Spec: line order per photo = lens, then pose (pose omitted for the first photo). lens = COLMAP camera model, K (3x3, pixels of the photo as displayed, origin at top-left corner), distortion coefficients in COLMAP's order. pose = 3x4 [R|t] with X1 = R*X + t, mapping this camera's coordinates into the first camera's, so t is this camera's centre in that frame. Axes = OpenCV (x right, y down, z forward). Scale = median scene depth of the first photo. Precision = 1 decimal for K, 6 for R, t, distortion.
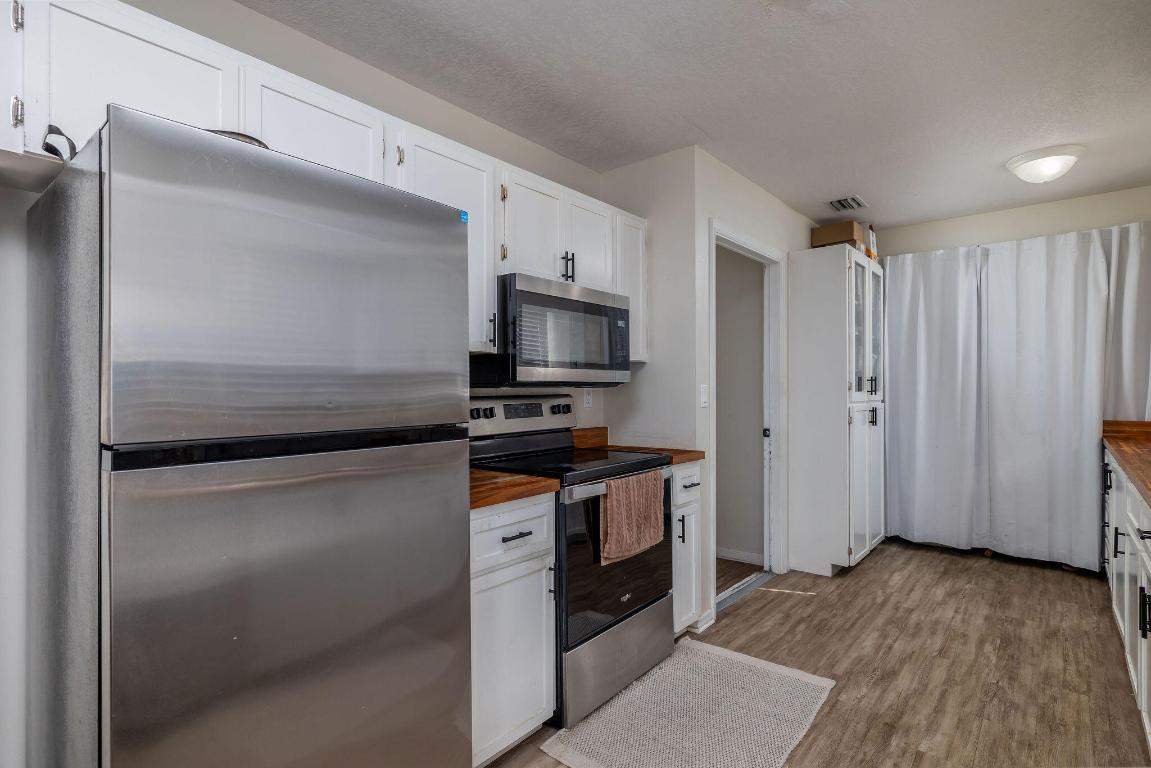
lens RADIAL K [[581.5, 0, 578.3], [0, 581.5, 387.1], [0, 0, 1]] dist [0.001389, -0.000196]
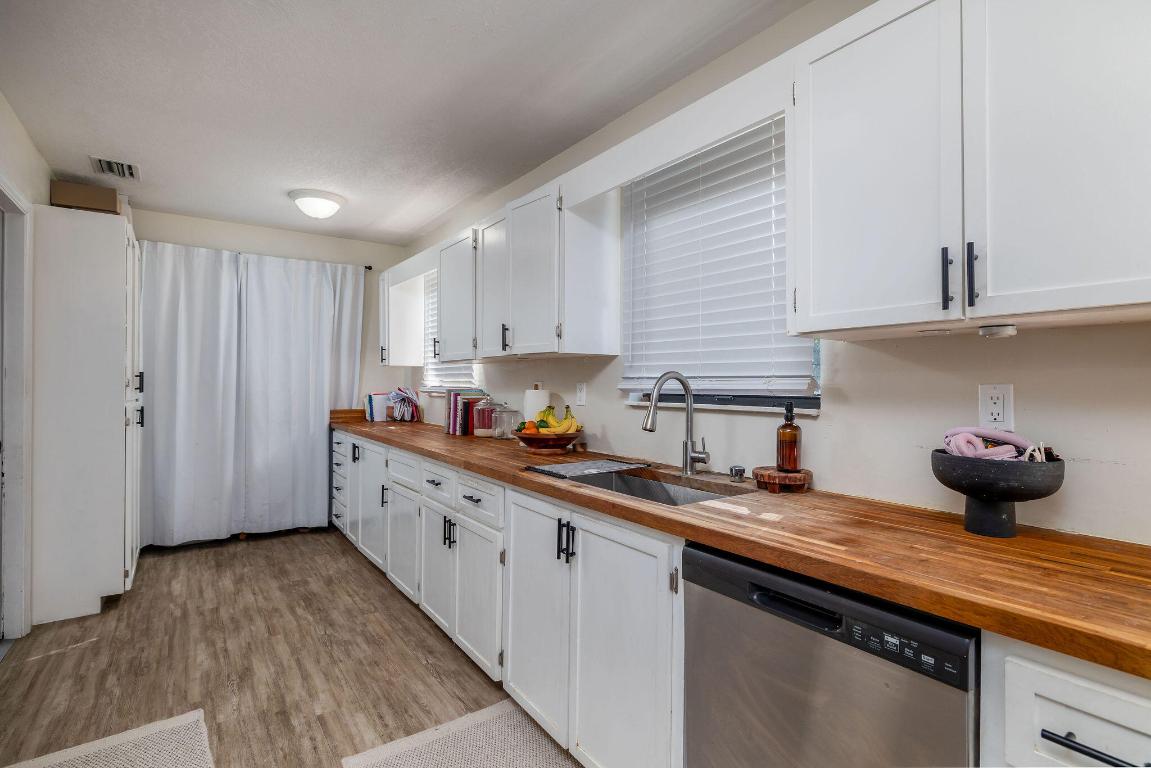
lens RADIAL K [[560.3, 0, 577.0], [0, 560.3, 382.7], [0, 0, 1]] dist [0.004729, 0.000213]
pose [[0.239772, 0.005990, 0.970811, -0.217148], [-0.004093, 0.999978, -0.005160, 0.000487], [-0.970820, -0.002737, 0.239792, 0.180470]]
